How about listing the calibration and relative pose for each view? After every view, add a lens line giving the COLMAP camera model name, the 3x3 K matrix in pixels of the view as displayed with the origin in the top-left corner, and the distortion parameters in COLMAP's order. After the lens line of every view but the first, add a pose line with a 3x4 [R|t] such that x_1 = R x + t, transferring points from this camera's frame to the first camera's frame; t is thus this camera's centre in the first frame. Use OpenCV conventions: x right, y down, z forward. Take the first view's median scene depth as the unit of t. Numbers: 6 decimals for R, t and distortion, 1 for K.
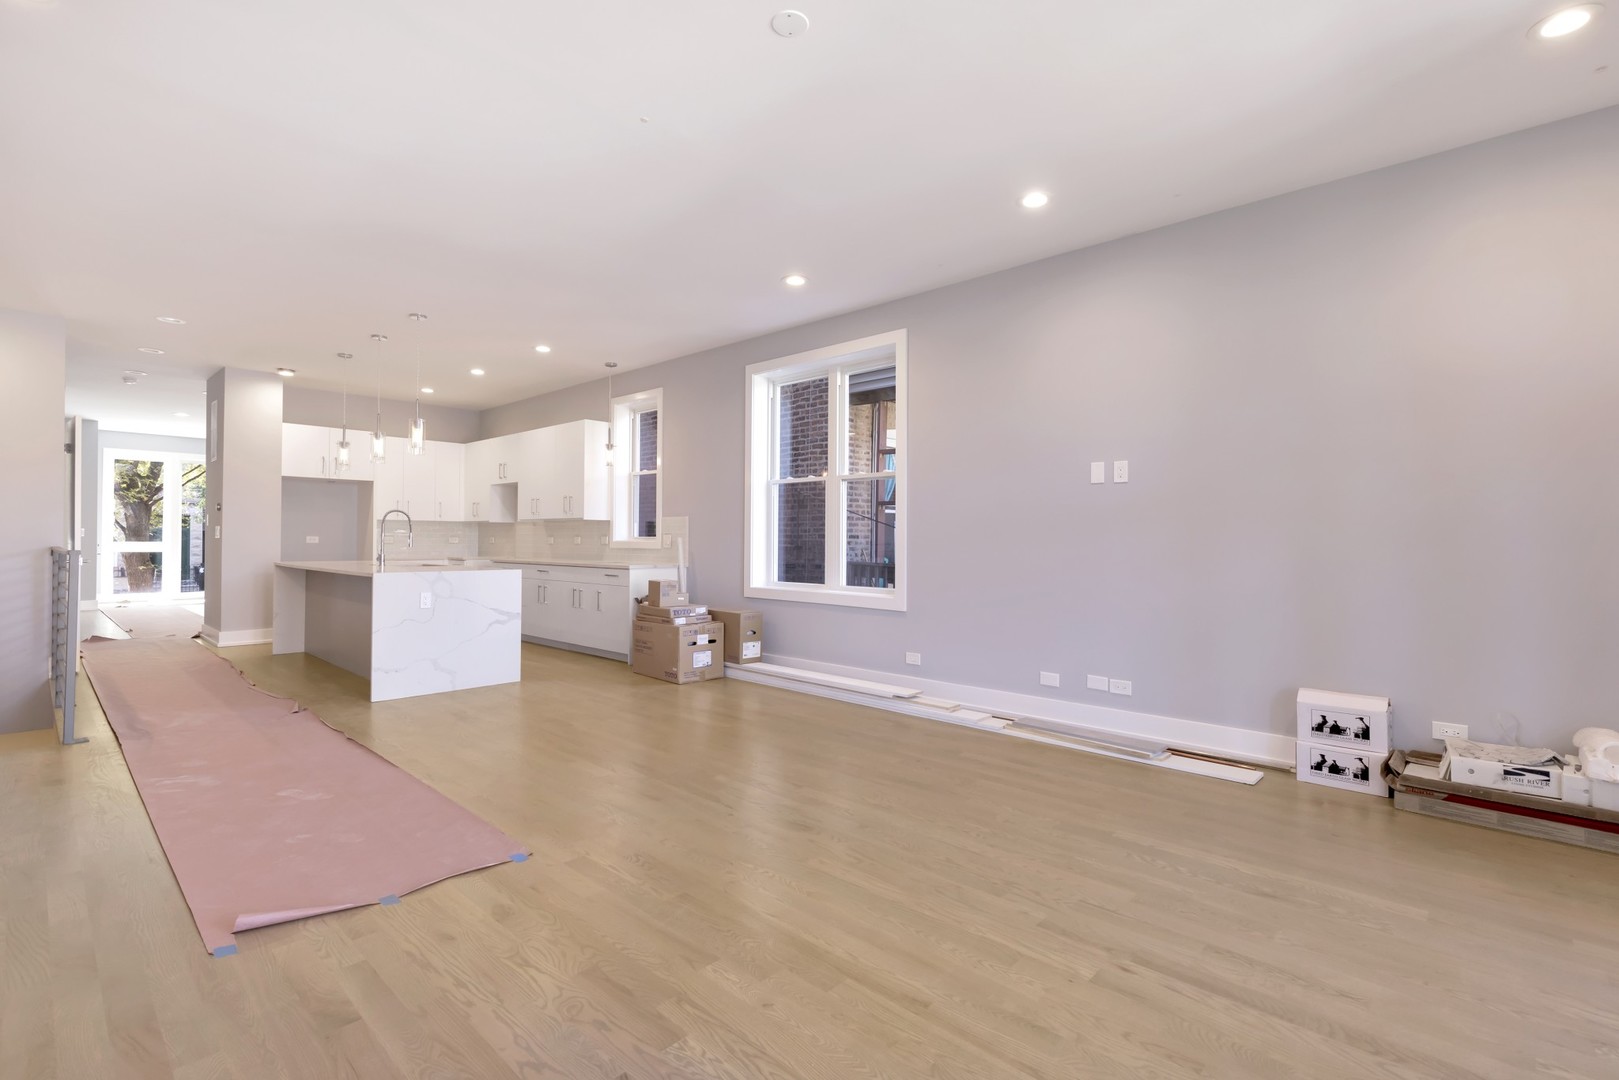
lens RADIAL K [[738.6, 0, 816.6], [0, 738.6, 533.0], [0, 0, 1]] dist [-0.001358, 0.000009]
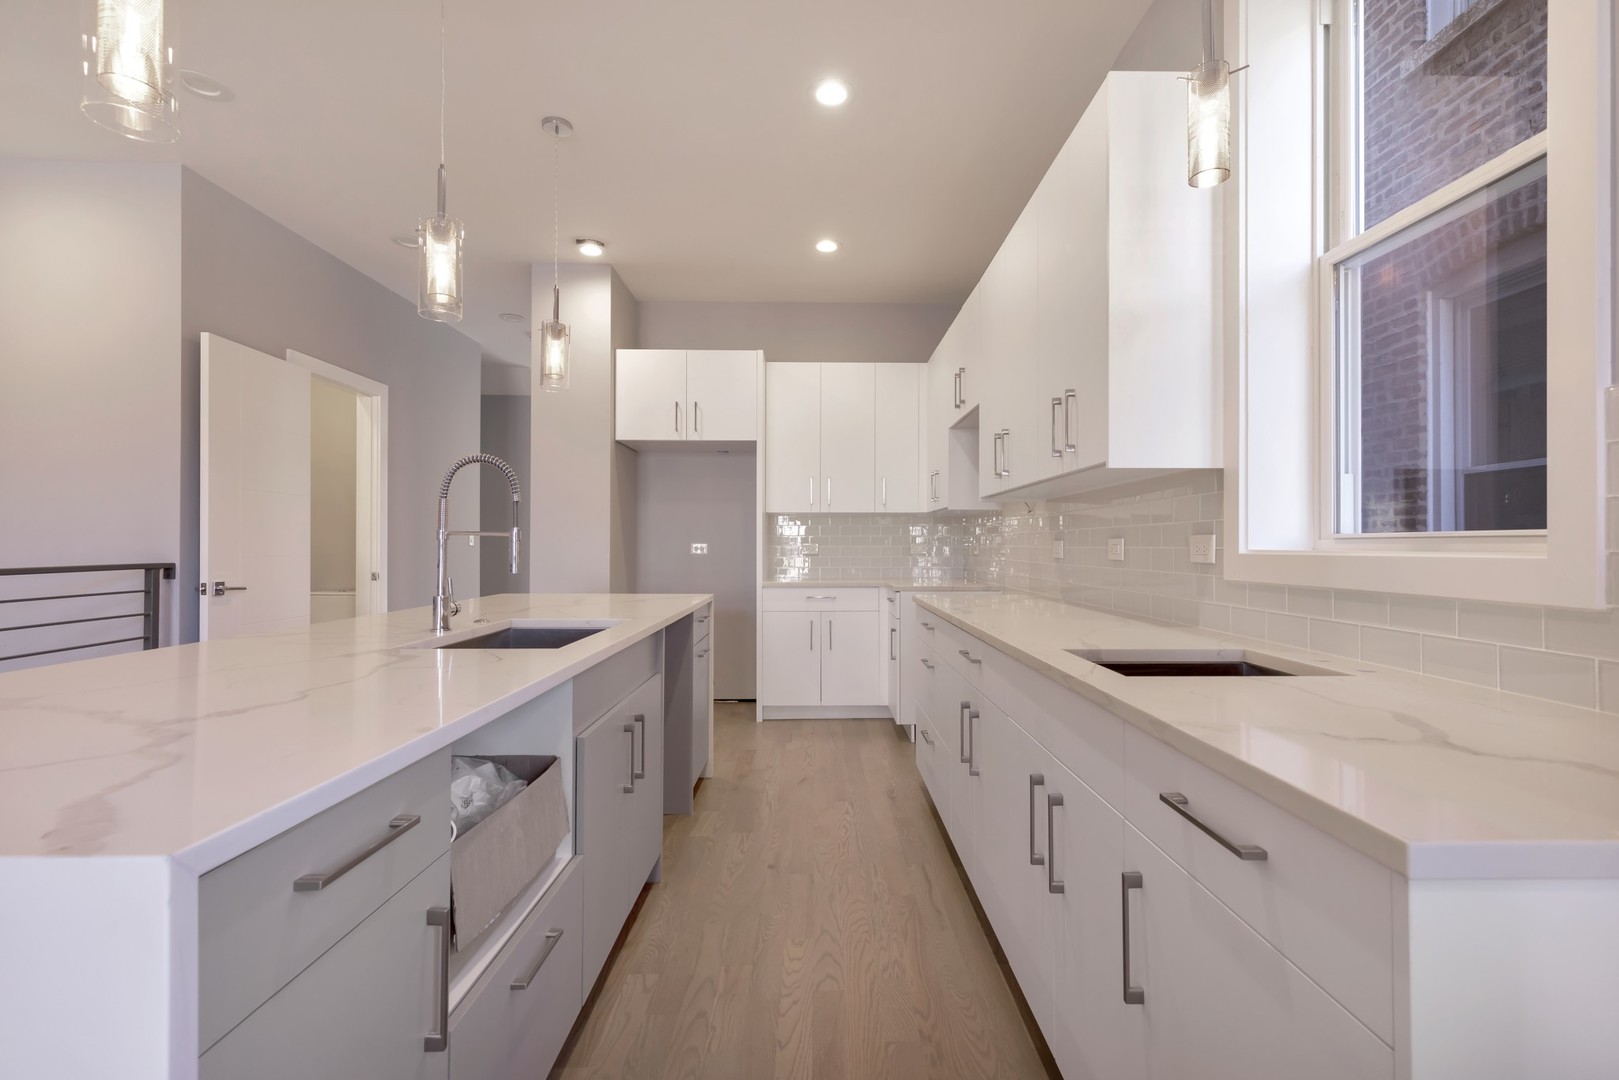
lens RADIAL K [[738.6, 0, 815.9], [0, 738.6, 536.7], [0, 0, 1]] dist [-0.001358, 0.000009]
pose [[0.693207, -0.013349, -0.720615, -0.192152], [0.008920, 0.999911, -0.009942, 0.006920], [0.720683, 0.000464, 0.693265, 0.713161]]
